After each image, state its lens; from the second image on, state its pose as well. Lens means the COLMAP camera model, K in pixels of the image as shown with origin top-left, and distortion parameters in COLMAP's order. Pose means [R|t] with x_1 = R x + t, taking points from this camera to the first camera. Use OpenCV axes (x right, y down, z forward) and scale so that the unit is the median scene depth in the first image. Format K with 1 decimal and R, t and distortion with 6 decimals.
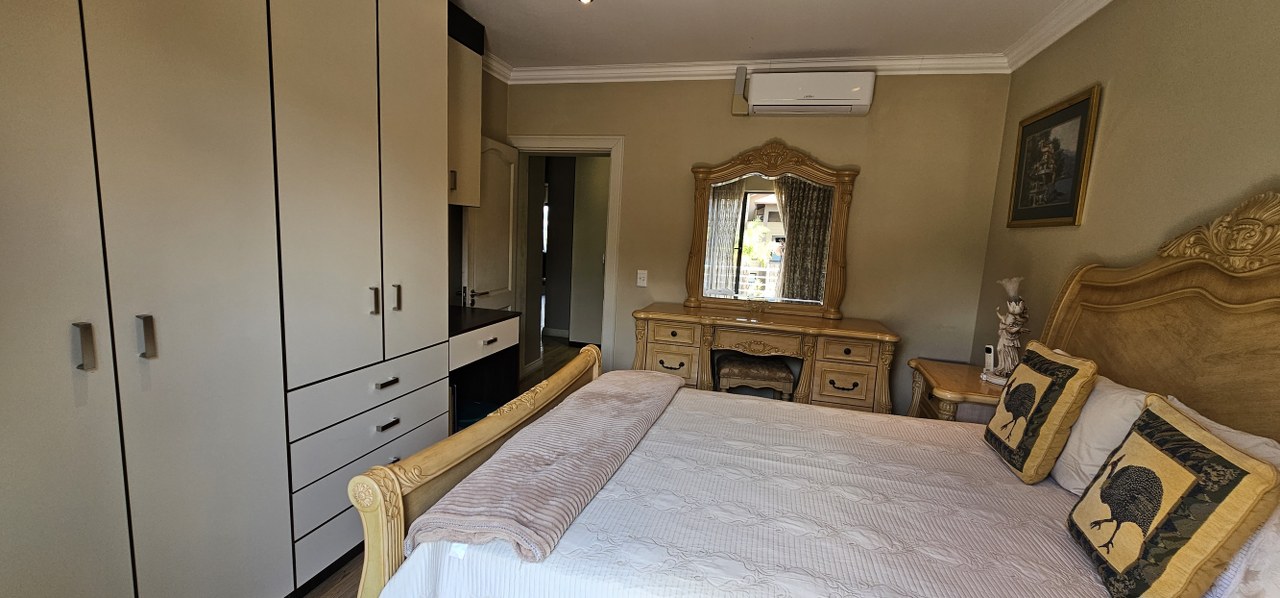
lens RADIAL K [[525.8, 0, 632.3], [0, 525.8, 306.9], [0, 0, 1]] dist [-0.002661, 0.004627]
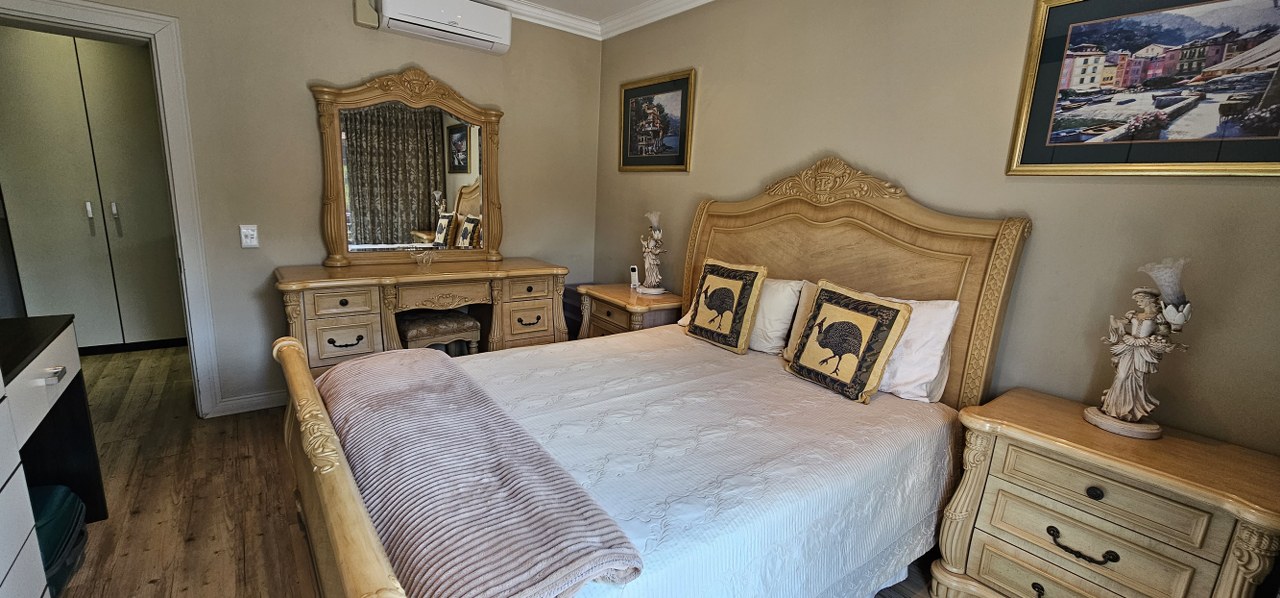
lens RADIAL K [[525.8, 0, 632.3], [0, 525.8, 306.9], [0, 0, 1]] dist [-0.002661, 0.004627]
pose [[0.613538, -0.187603, 0.767057, -0.354449], [0.095797, 0.981878, 0.163518, -0.041678], [-0.783833, -0.026843, 0.620391, 0.221327]]
